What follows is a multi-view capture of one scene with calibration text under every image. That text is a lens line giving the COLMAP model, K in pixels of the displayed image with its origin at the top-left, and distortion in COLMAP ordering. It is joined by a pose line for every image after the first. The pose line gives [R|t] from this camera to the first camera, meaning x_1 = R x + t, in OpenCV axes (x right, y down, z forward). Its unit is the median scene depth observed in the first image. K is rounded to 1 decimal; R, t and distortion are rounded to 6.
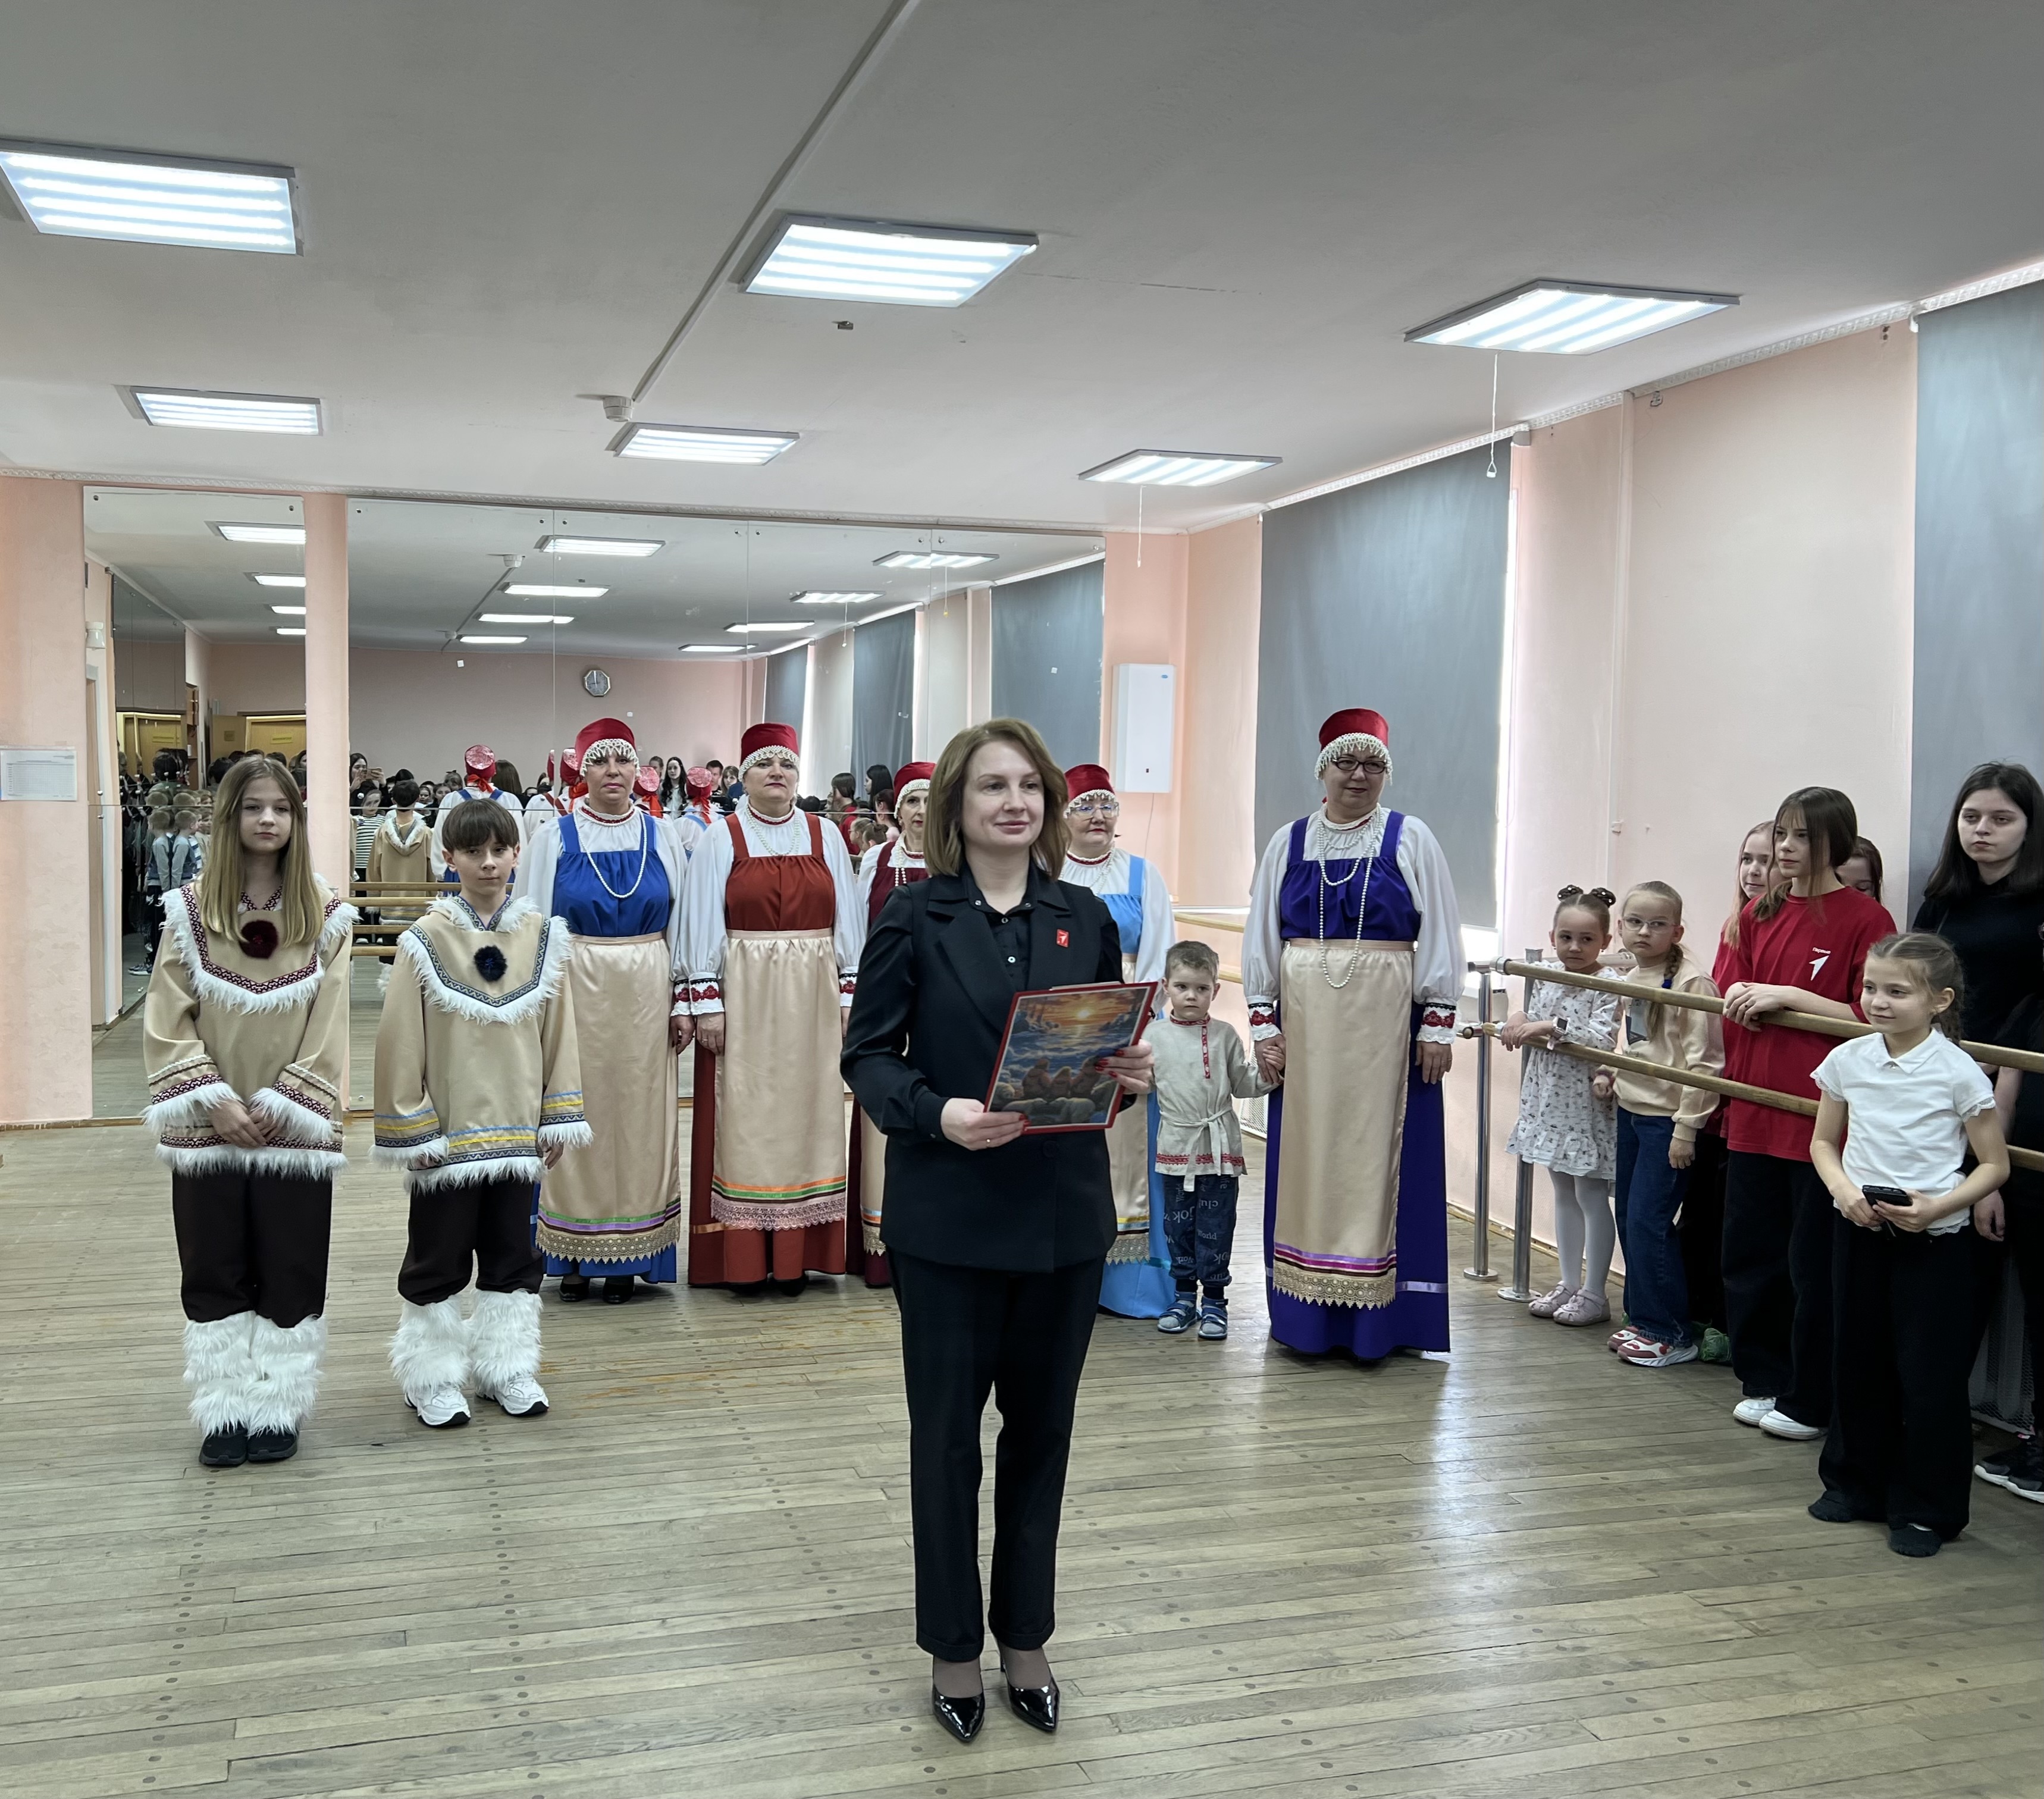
lens RADIAL K [[1817.6, 0, 825.3], [0, 1817.6, 909.9], [0, 0, 1]] dist [0.005470, -0.043912]
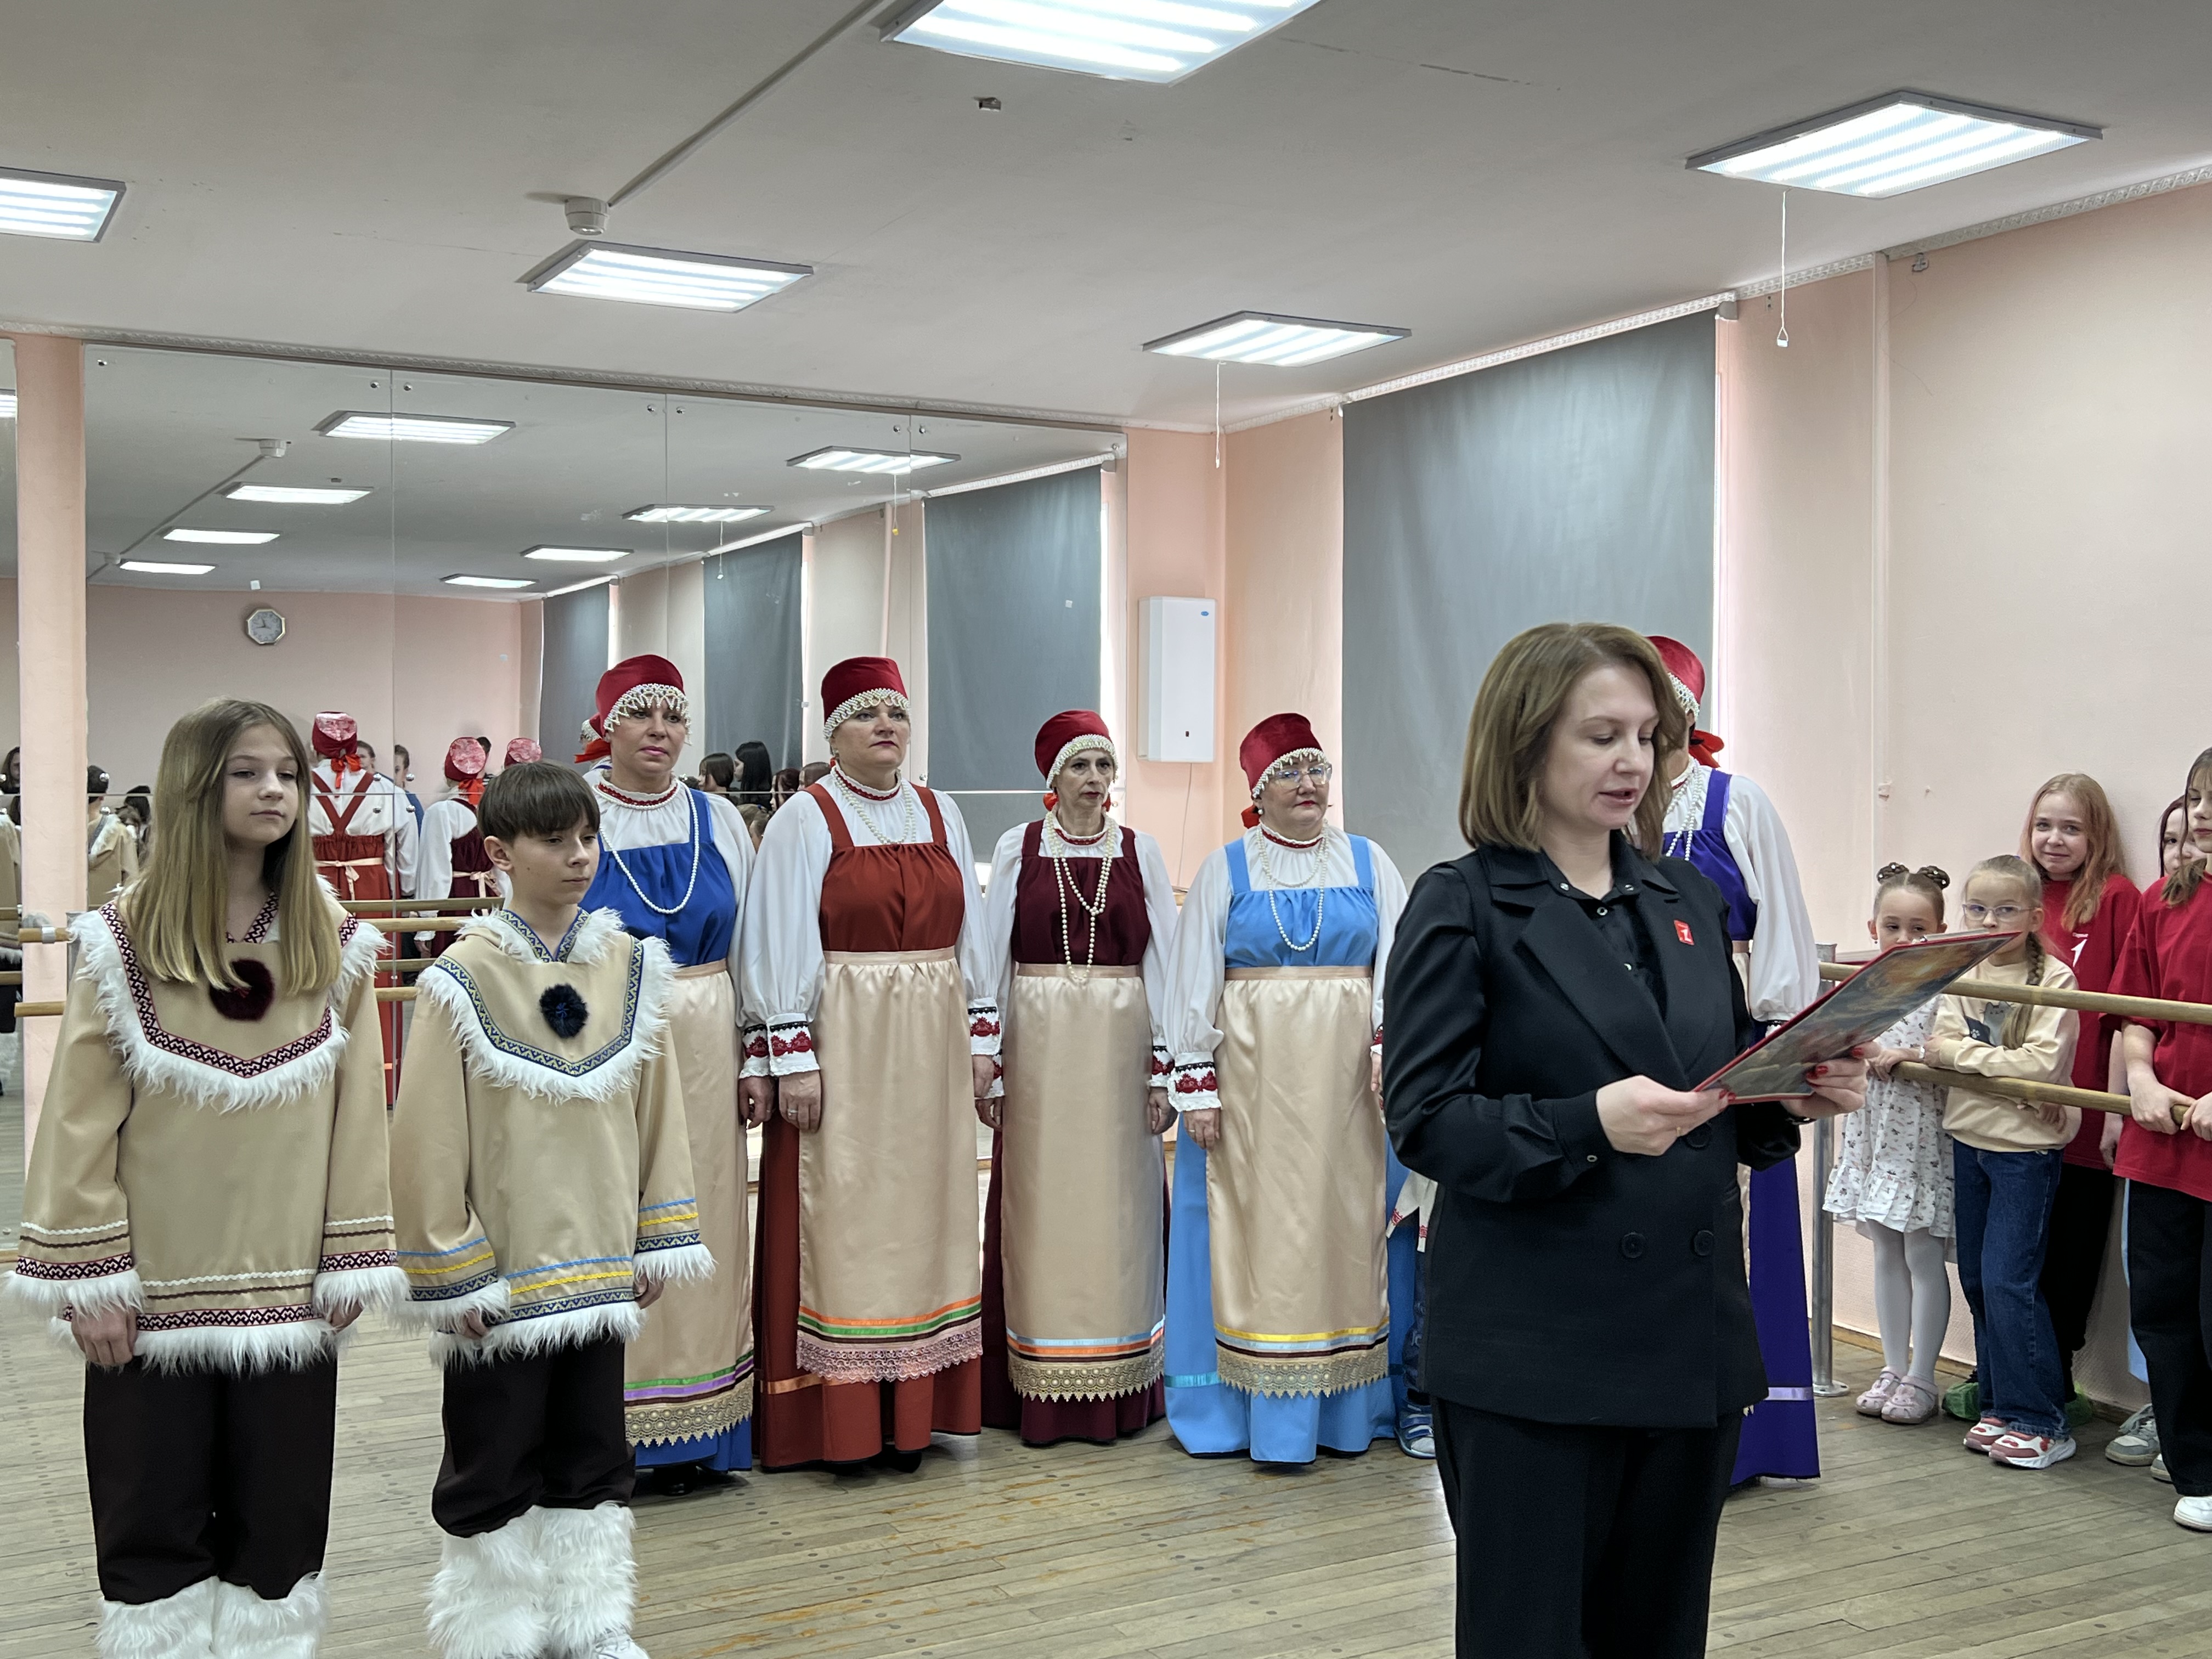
lens RADIAL K [[2297.6, 0, 1120.4], [0, 2297.6, 846.9], [0, 0, 1]] dist [-0.008350, 0.000000]
pose [[0.968027, -0.019027, 0.250122, -0.162949], [0.028046, 0.999077, -0.032545, 0.002589], [-0.249272, 0.038519, 0.967667, 0.116269]]
